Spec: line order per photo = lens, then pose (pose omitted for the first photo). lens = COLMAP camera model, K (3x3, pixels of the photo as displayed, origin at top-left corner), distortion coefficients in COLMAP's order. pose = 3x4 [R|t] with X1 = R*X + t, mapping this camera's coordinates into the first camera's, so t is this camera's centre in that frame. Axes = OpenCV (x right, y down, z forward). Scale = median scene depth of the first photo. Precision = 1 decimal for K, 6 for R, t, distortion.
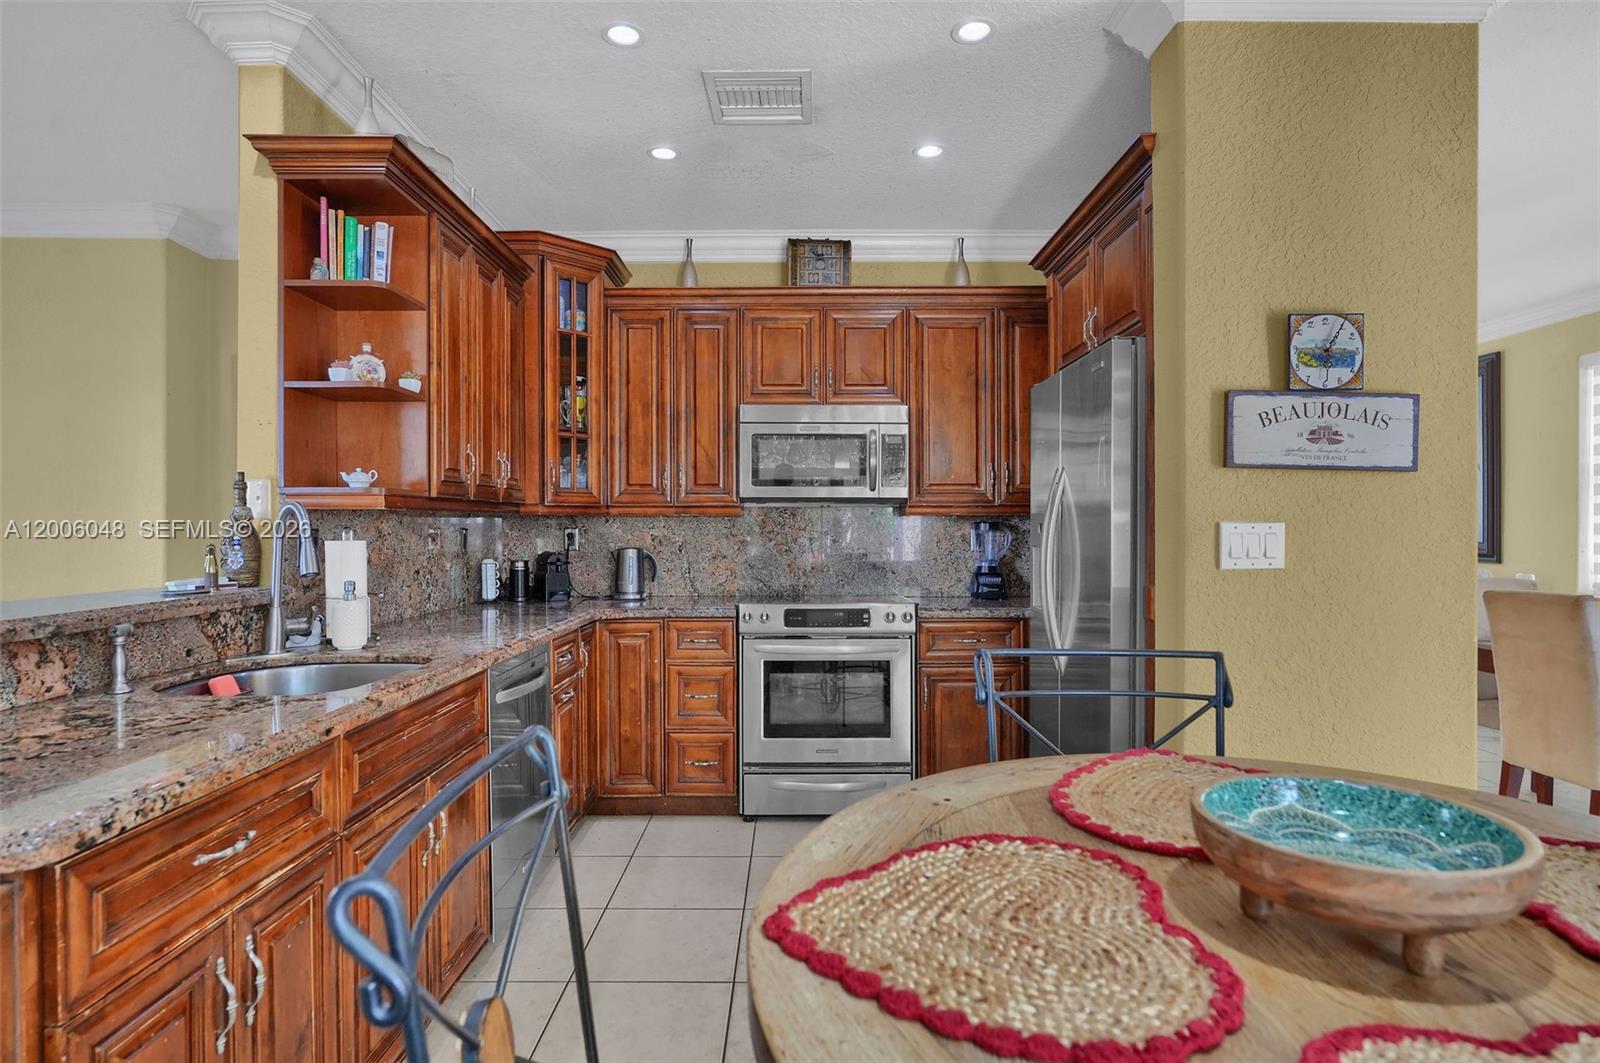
lens RADIAL K [[856.9, 0, 794.9], [0, 856.9, 537.8], [0, 0, 1]] dist [-0.021608, 0.000377]
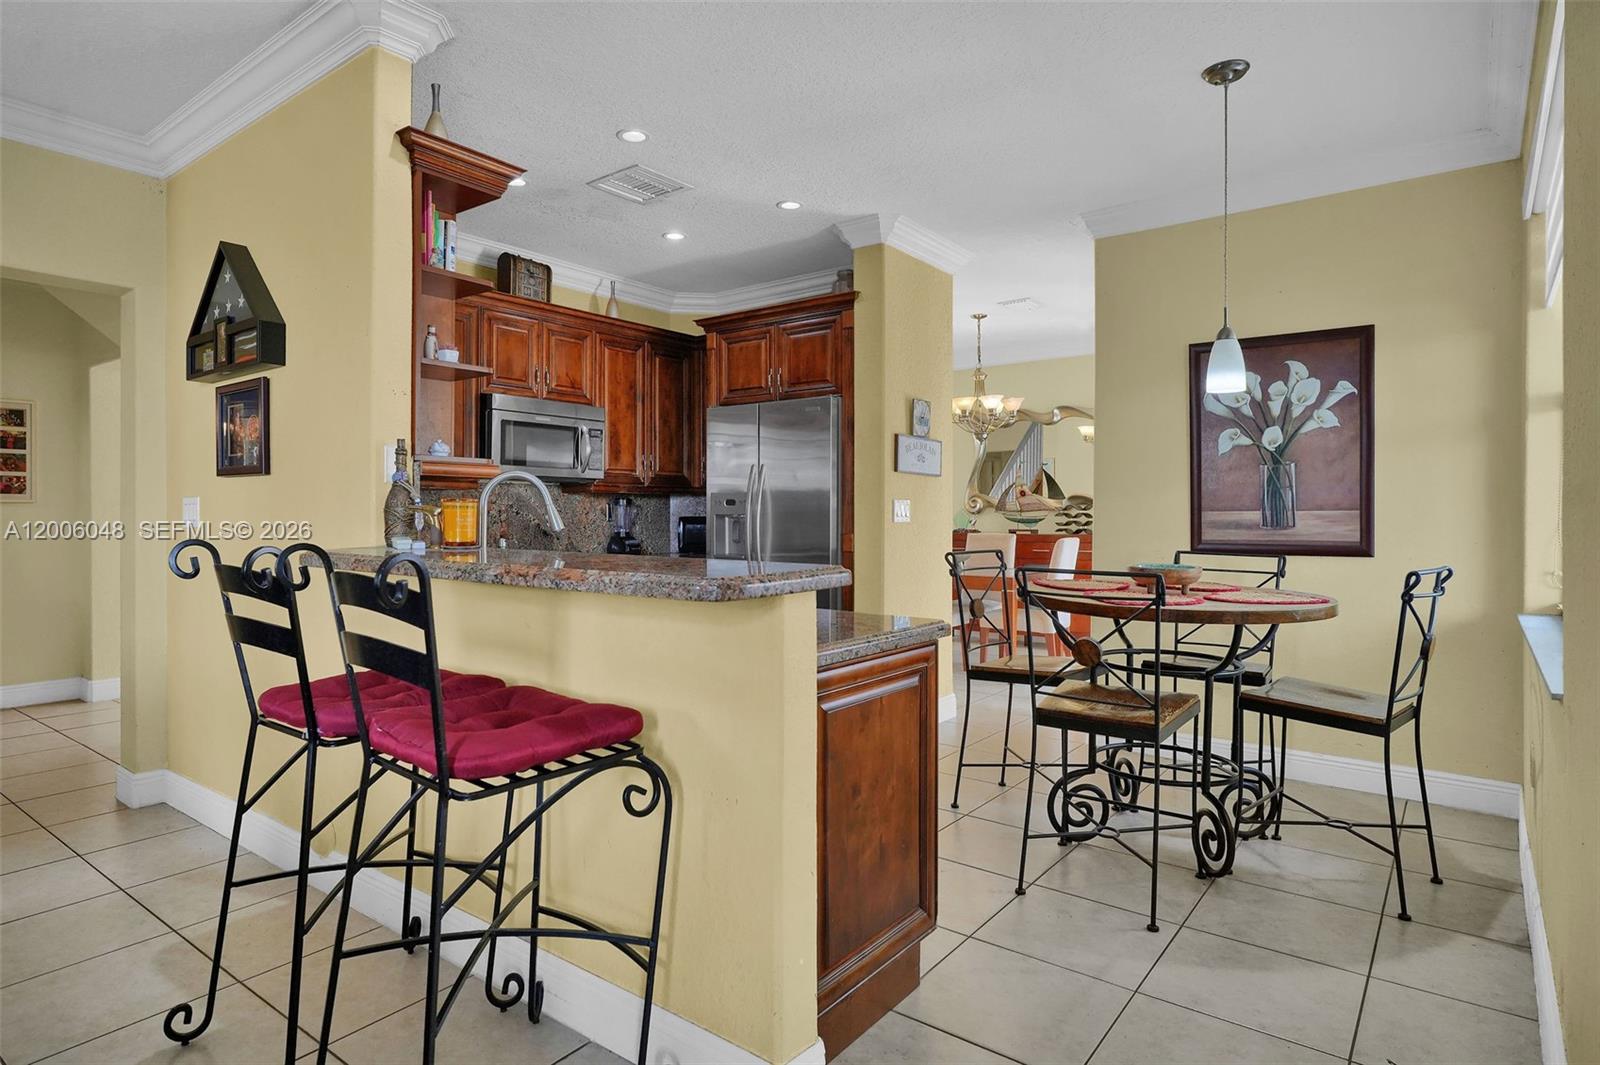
lens RADIAL K [[878.9, 0, 794.7], [0, 878.9, 510.9], [0, 0, 1]] dist [-0.002588, -0.000011]
pose [[0.608765, 0.004153, 0.793339, -1.018551], [0.004924, 0.999947, -0.009013, 0.021596], [-0.793335, 0.009394, 0.608713, -0.054598]]
